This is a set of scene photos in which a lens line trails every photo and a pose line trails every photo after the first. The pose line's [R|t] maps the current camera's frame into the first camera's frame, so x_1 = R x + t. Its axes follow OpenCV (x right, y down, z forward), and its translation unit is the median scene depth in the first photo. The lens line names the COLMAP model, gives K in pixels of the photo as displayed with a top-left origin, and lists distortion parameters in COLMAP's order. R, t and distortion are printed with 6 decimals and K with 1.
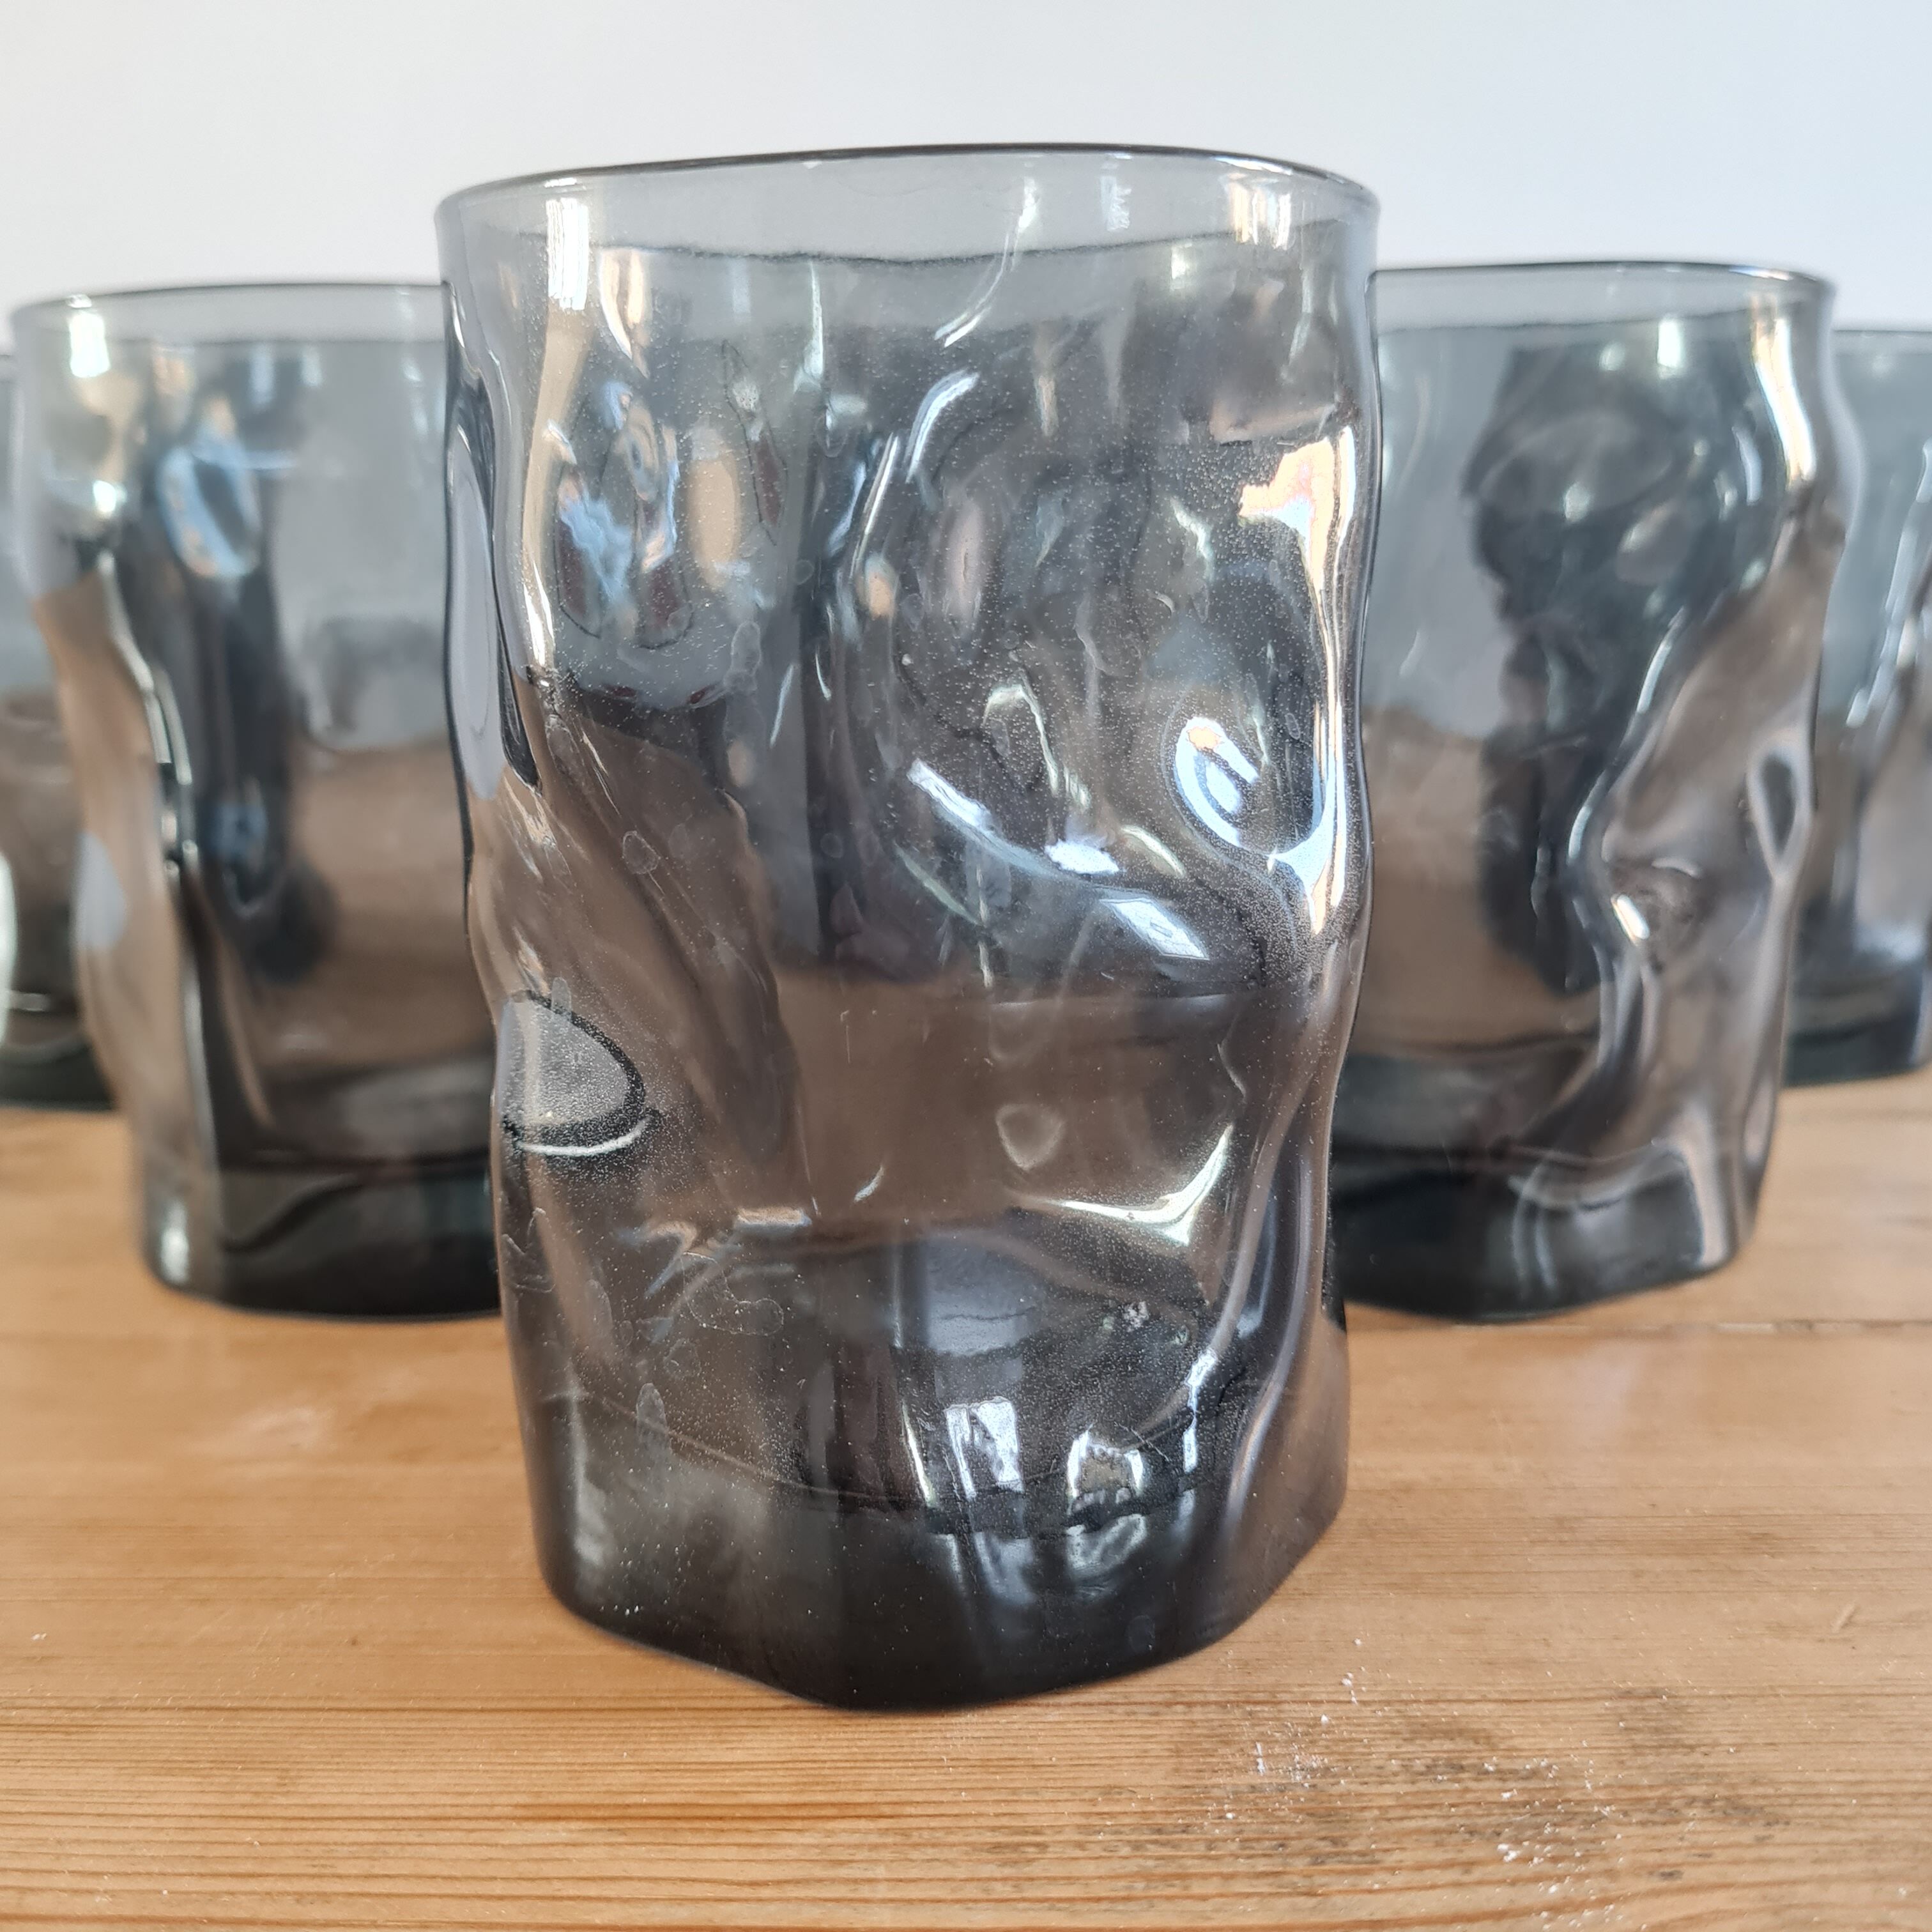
lens RADIAL K [[1983.7, 0, 951.4], [0, 1983.7, 967.5], [0, 0, 1]] dist [-0.008758, 0.000000]
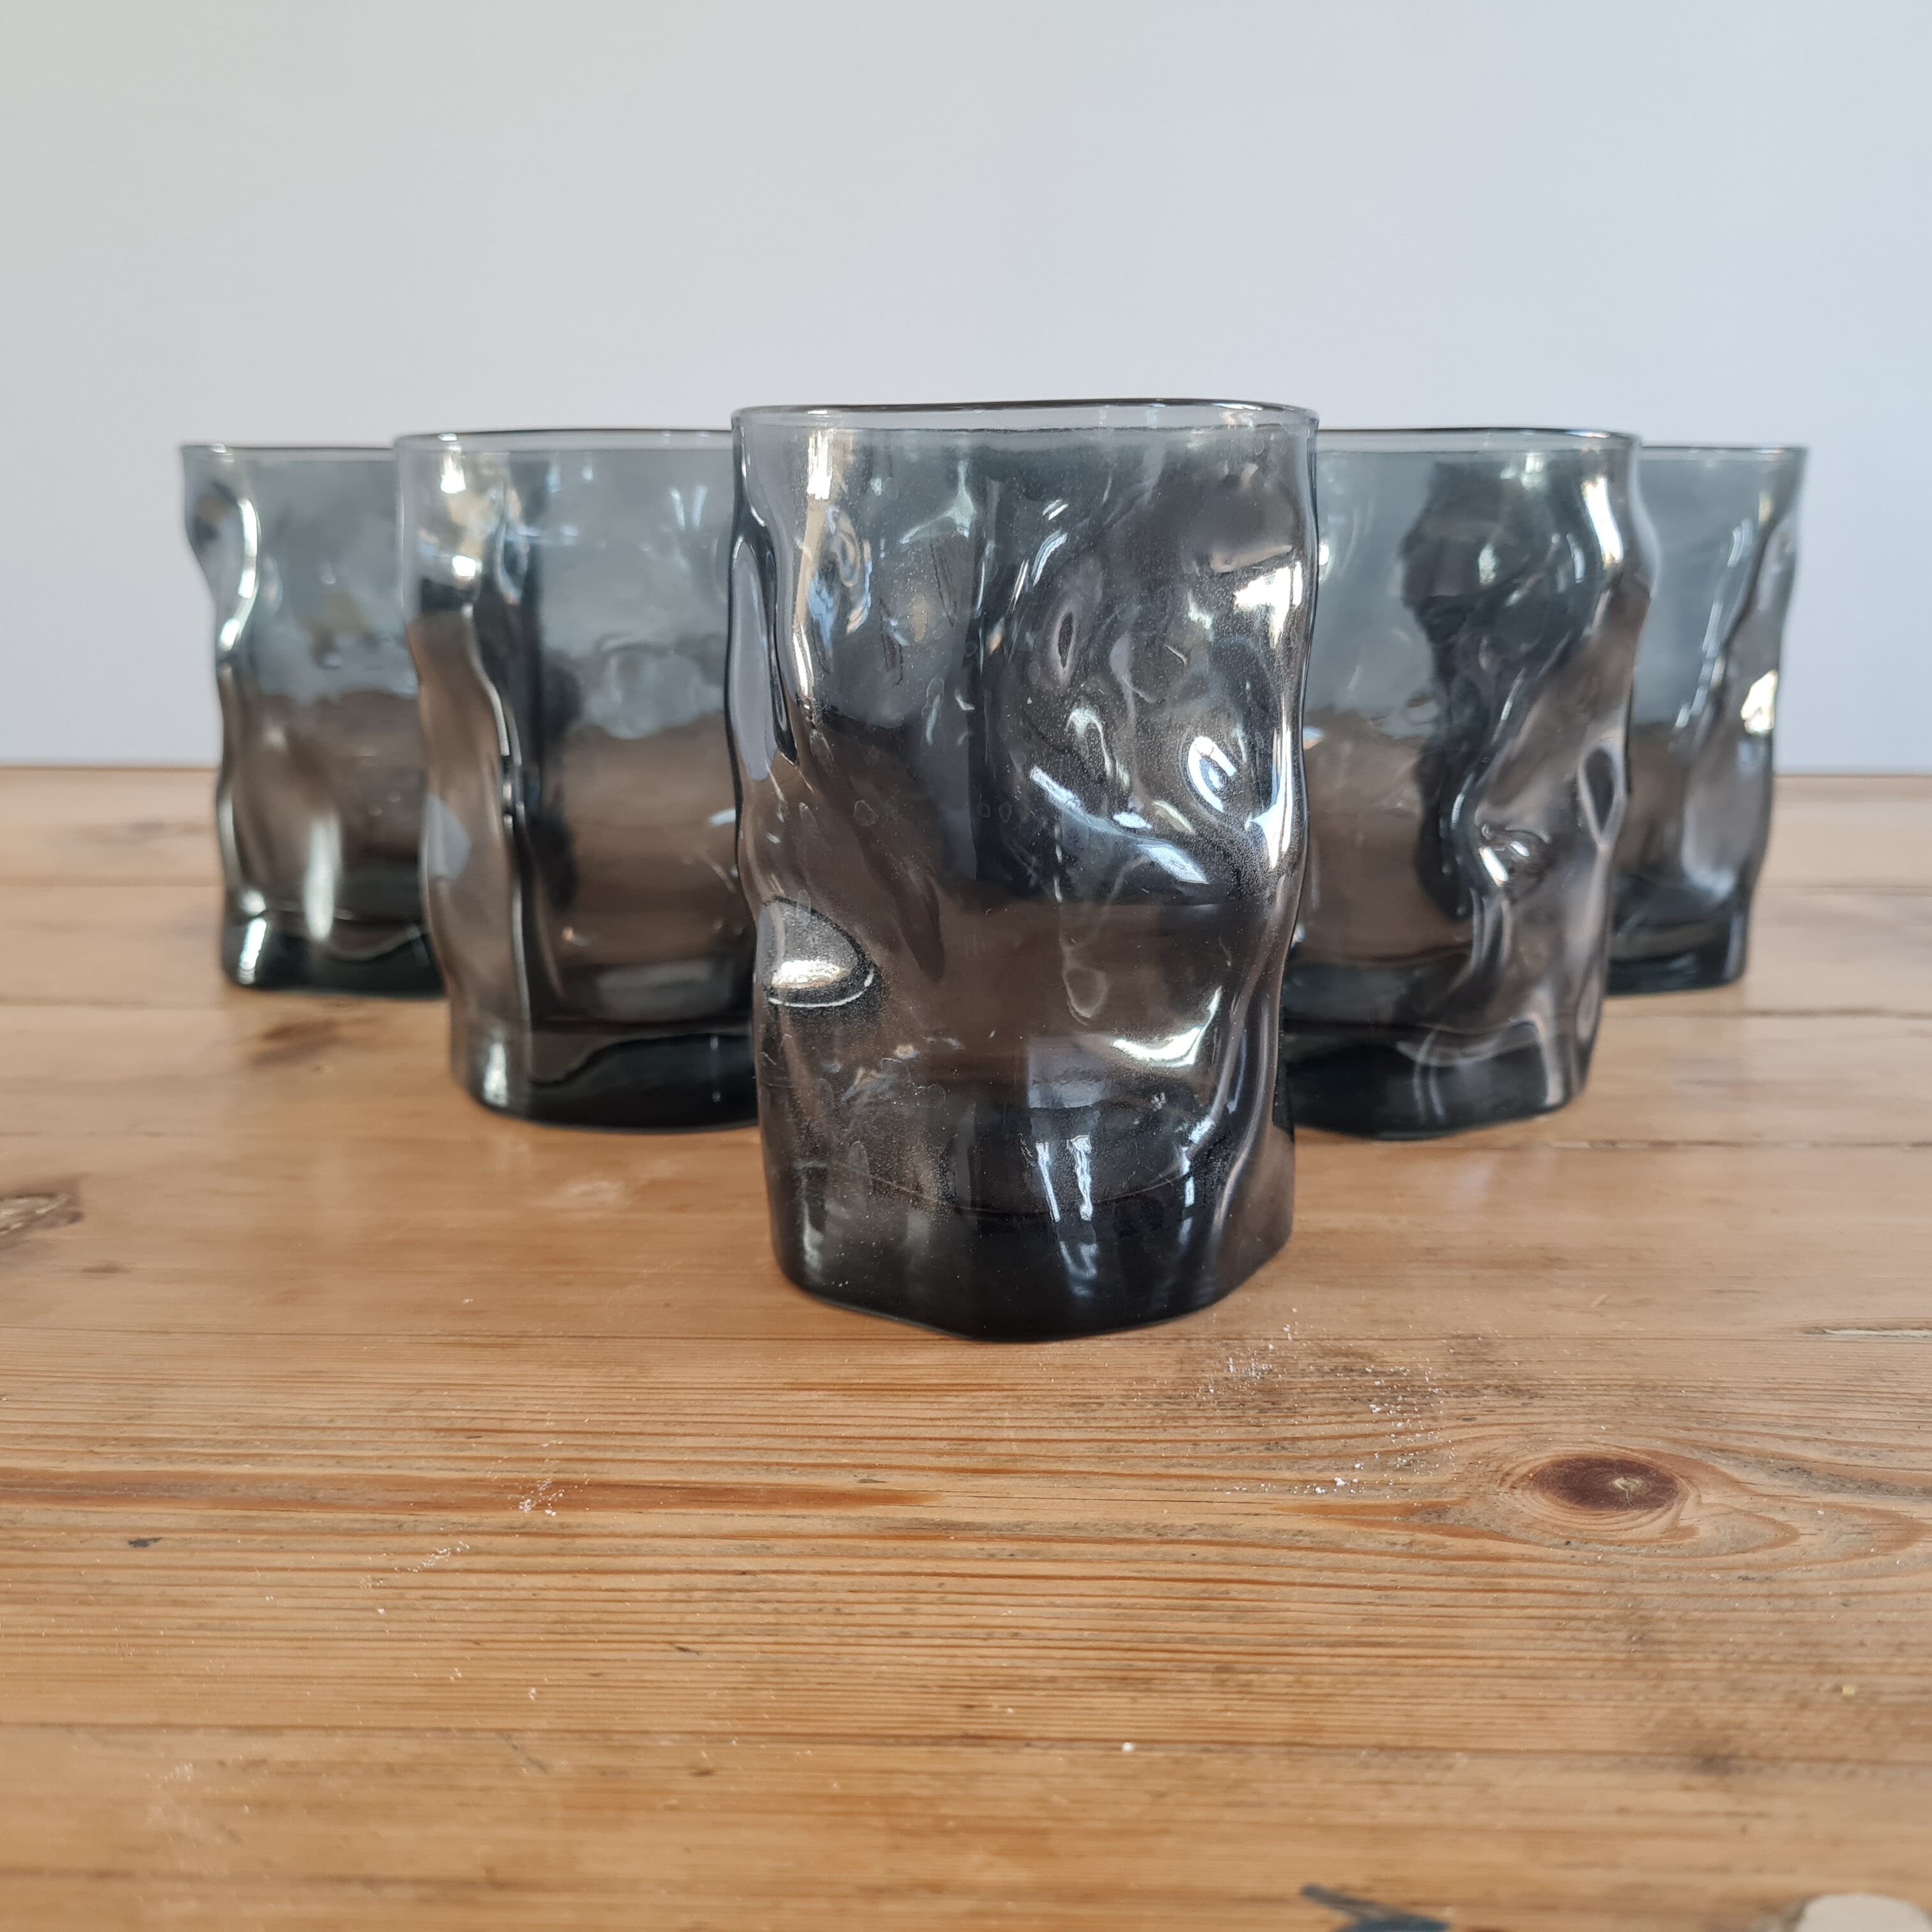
lens RADIAL K [[1983.7, 0, 984.3], [0, 1983.7, 965.9], [0, 0, 1]] dist [-0.008758, 0.000000]
pose [[0.999880, 0.011175, 0.010752, -0.064966], [-0.011351, 0.999800, 0.016493, 0.037177], [-0.010565, -0.016613, 0.999806, -0.586931]]
